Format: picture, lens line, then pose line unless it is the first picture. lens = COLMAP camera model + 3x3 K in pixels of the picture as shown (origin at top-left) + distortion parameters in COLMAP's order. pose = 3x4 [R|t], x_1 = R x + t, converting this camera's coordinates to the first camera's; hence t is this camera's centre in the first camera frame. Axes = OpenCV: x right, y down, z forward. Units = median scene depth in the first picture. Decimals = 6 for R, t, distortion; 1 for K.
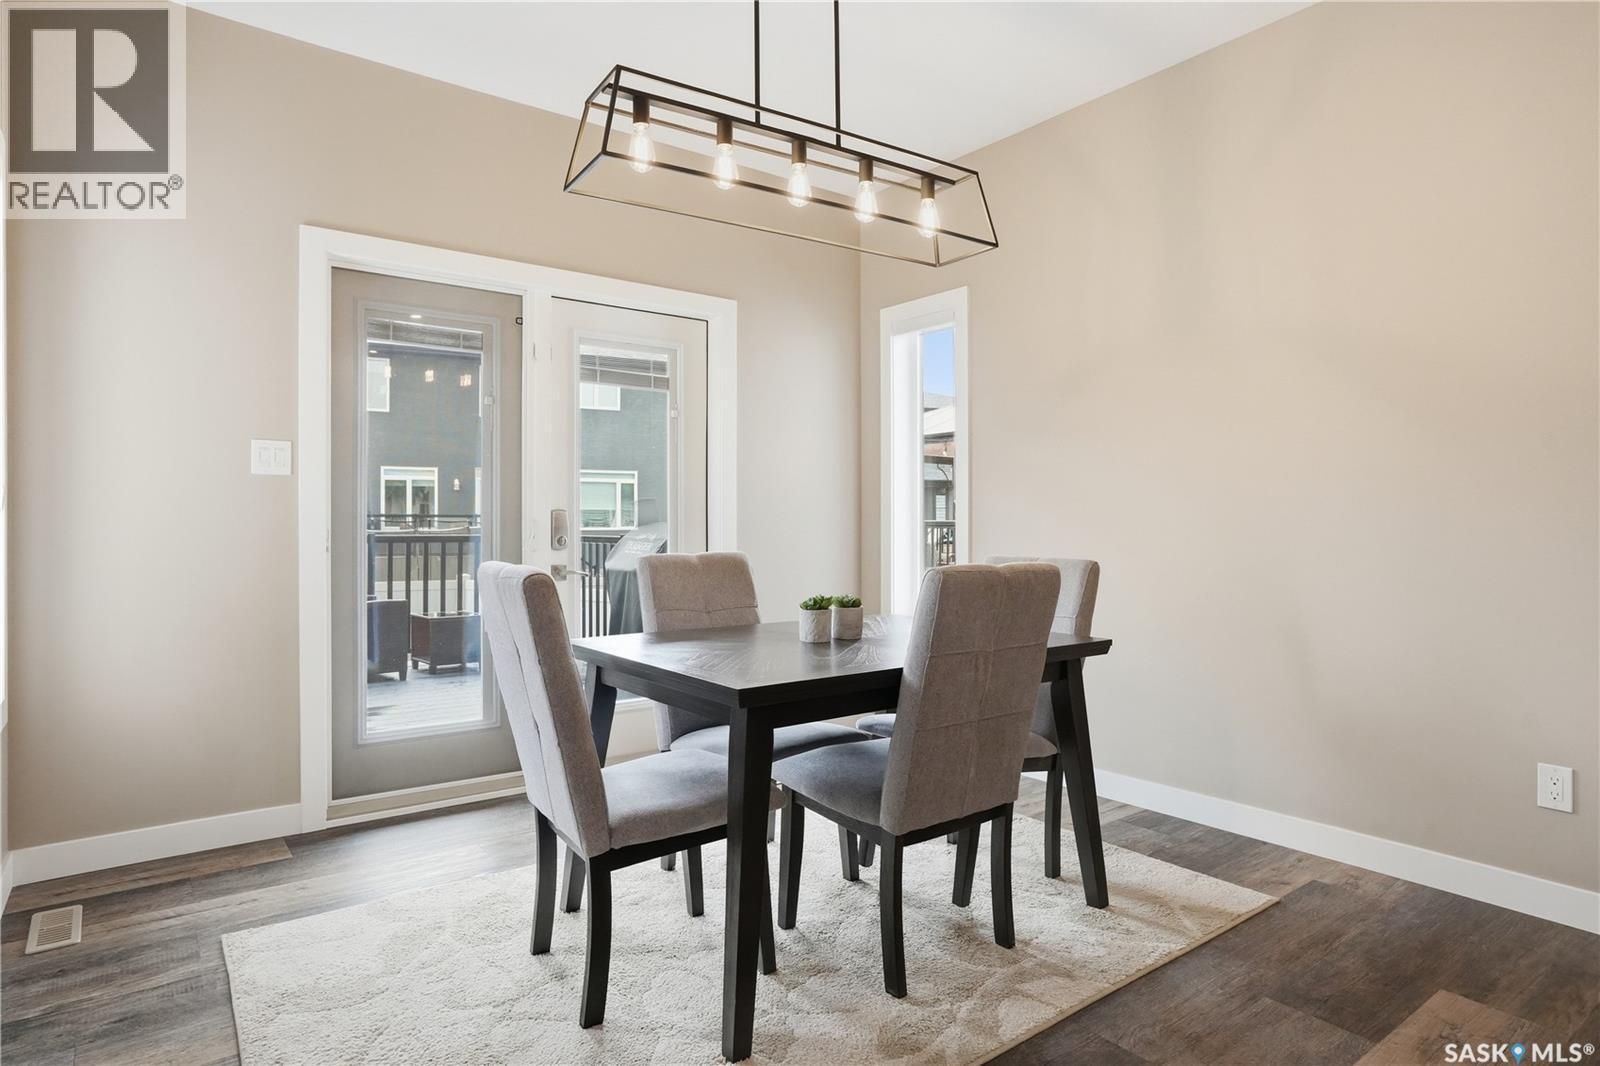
lens RADIAL K [[898.1, 0, 801.5], [0, 898.1, 544.6], [0, 0, 1]] dist [-0.002950, -0.000275]
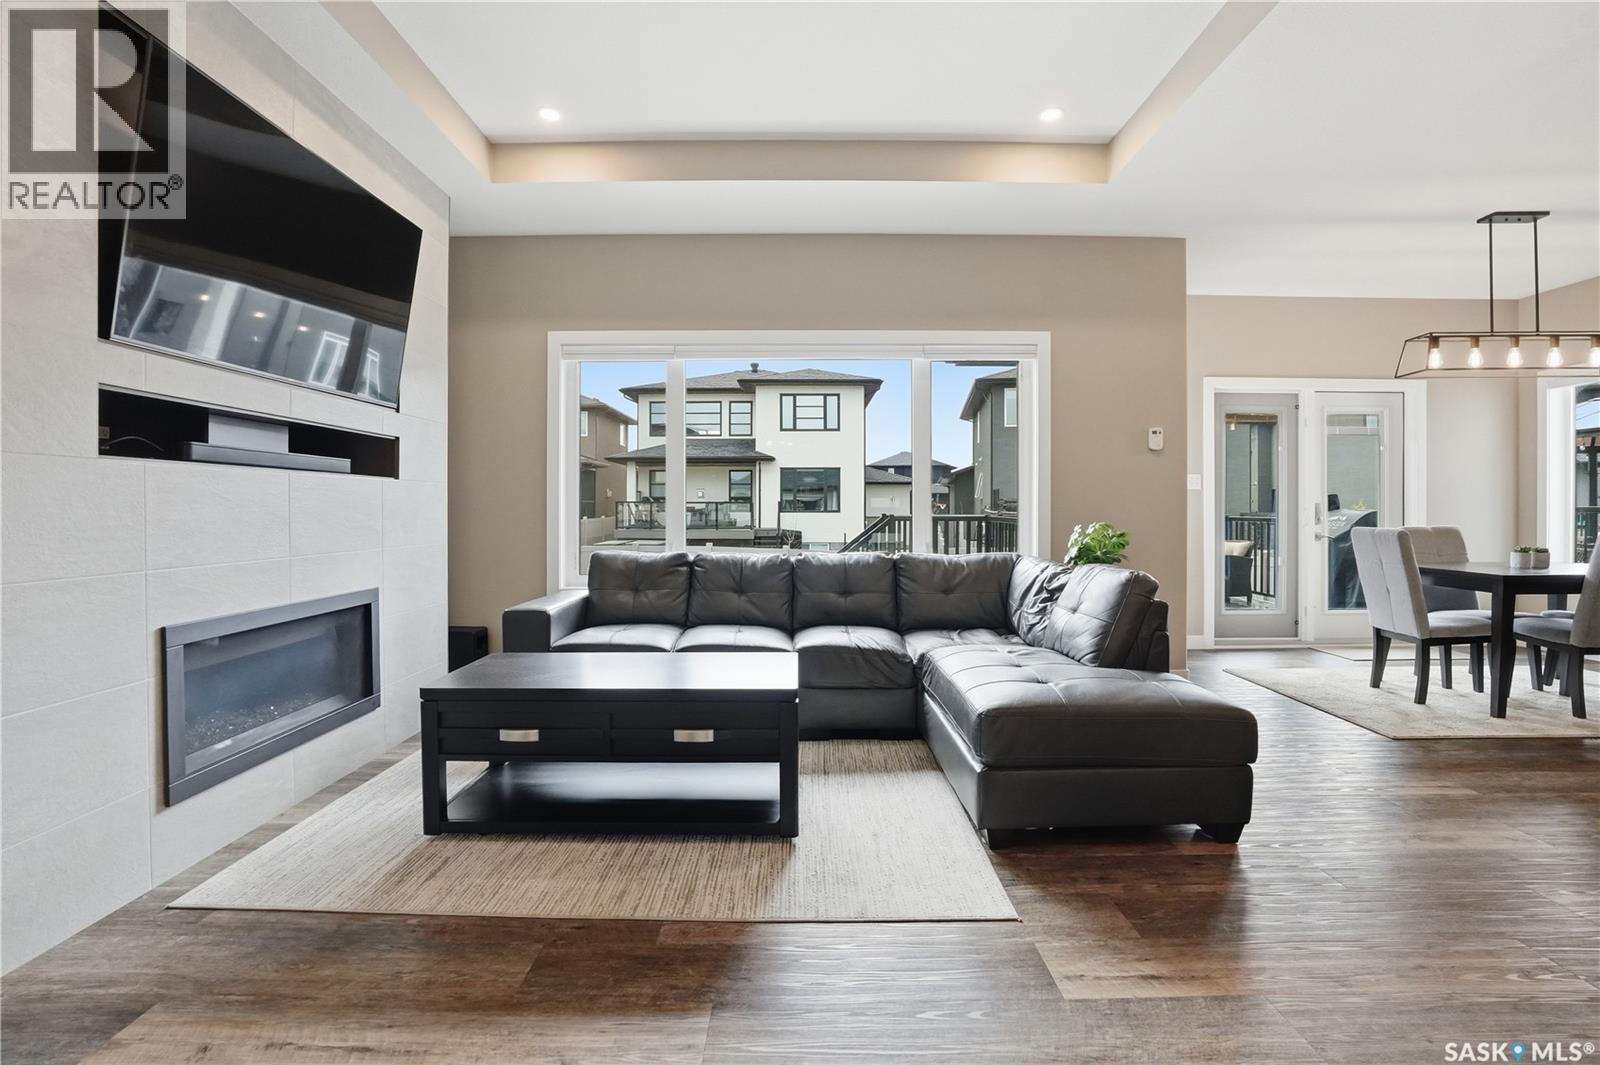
lens RADIAL K [[765.9, 0, 794.6], [0, 765.9, 514.3], [0, 0, 1]] dist [-0.057444, 0.020538]
pose [[0.797660, 0.005035, -0.603086, -0.298696], [-0.011768, 0.999905, -0.007216, 0.013736], [0.602993, 0.012853, 0.797643, -1.415467]]
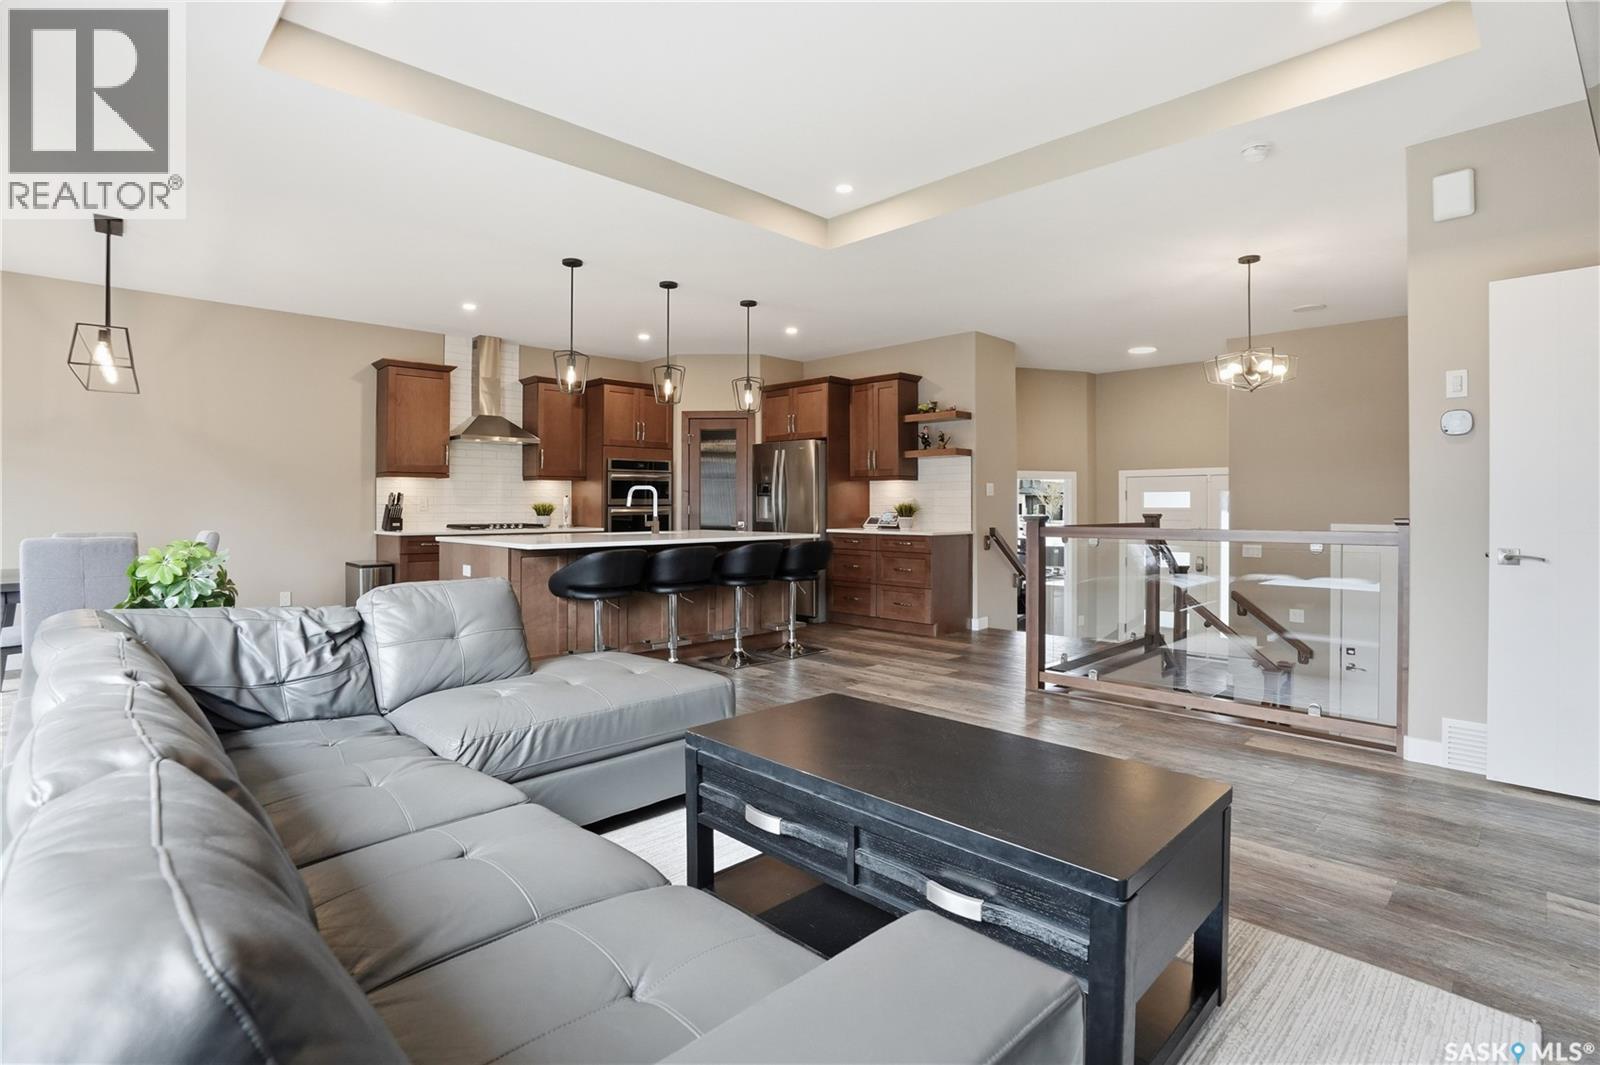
lens RADIAL K [[765.9, 0, 794.6], [0, 765.9, 514.3], [0, 0, 1]] dist [-0.057444, 0.020538]
pose [[-0.126733, -0.008274, 0.991902, -1.966492], [0.023698, 0.999655, 0.011366, -0.031143], [-0.991654, 0.024947, -0.126494, -0.412975]]
